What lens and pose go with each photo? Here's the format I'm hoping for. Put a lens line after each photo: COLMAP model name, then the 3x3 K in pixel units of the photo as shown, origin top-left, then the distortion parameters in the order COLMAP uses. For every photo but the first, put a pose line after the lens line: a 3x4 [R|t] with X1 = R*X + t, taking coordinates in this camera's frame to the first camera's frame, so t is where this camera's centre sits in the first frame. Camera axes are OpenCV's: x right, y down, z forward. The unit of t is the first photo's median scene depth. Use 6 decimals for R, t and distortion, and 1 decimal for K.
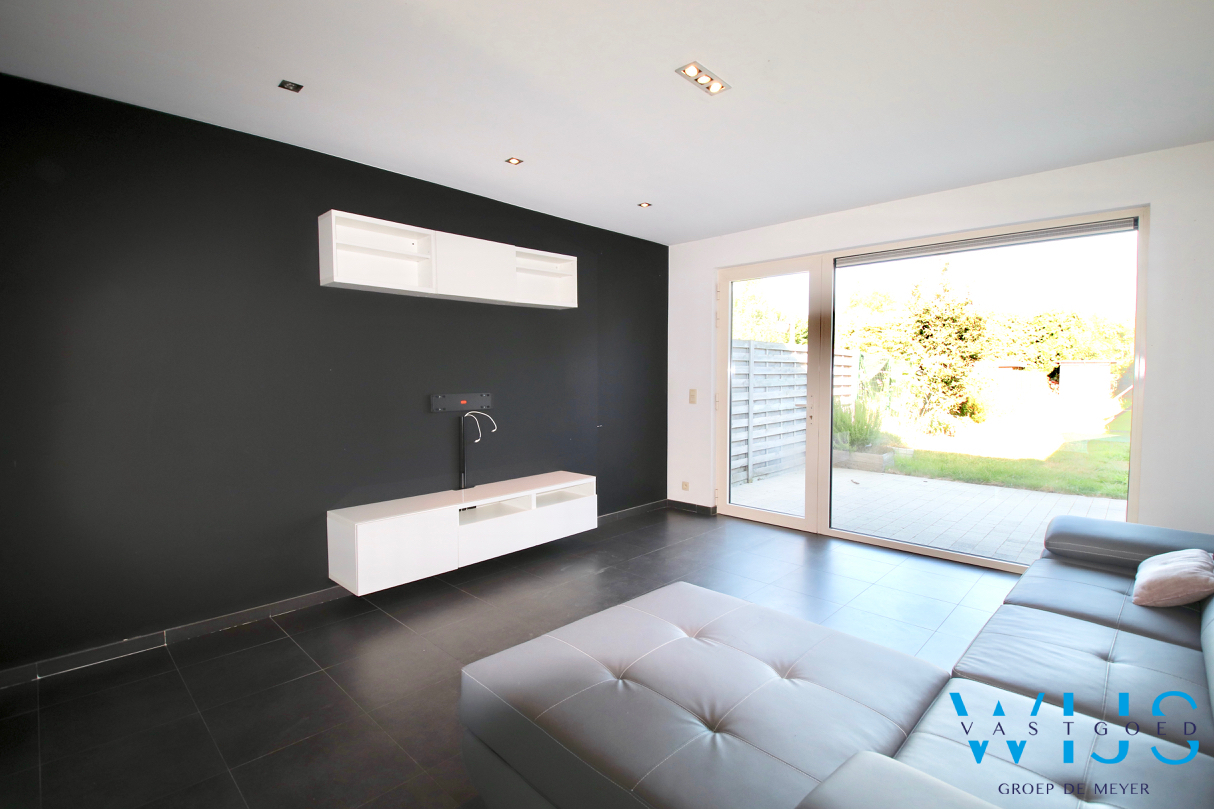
lens RADIAL K [[584.6, 0, 602.6], [0, 584.6, 398.1], [0, 0, 1]] dist [0.041535, -0.041984]
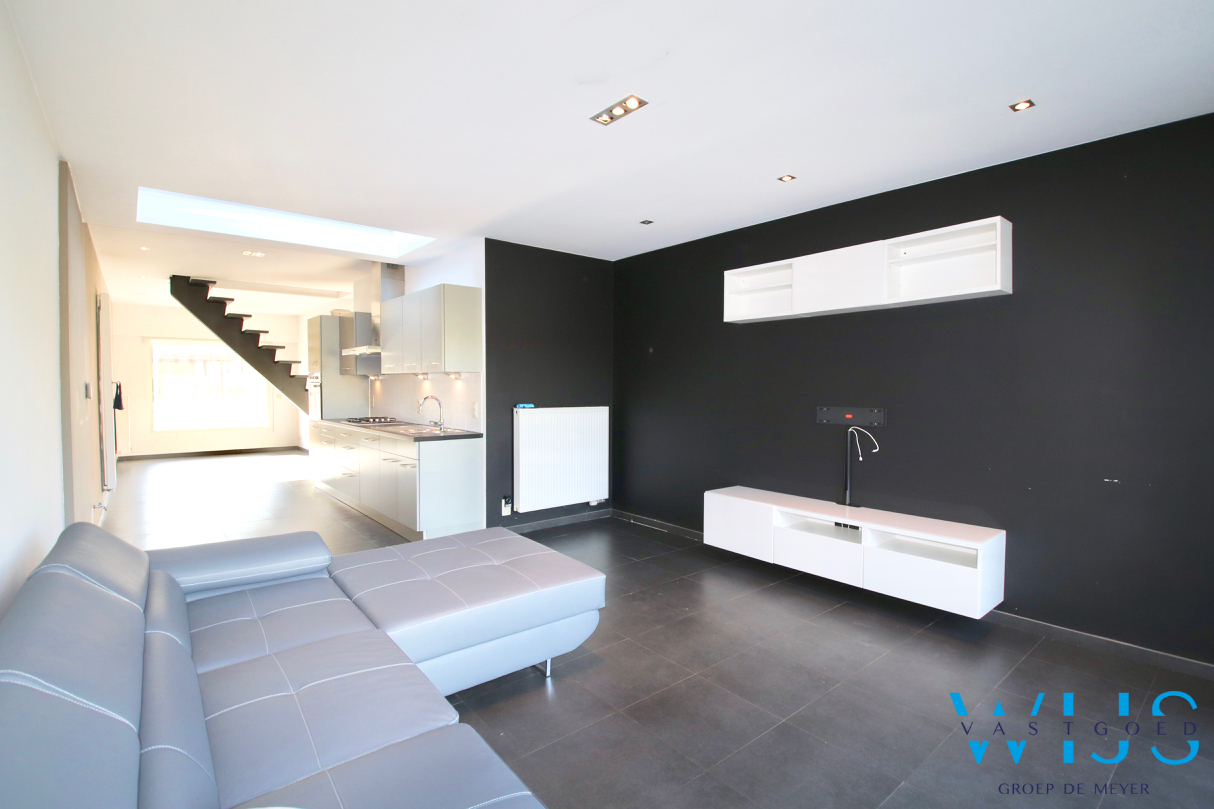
lens RADIAL K [[584.6, 0, 602.6], [0, 584.6, 398.1], [0, 0, 1]] dist [0.041535, -0.041984]
pose [[-0.126215, 0.031850, -0.991491, 0.783968], [-0.051625, 0.997919, 0.038628, -0.040107], [0.990659, 0.056061, -0.124308, 0.714937]]
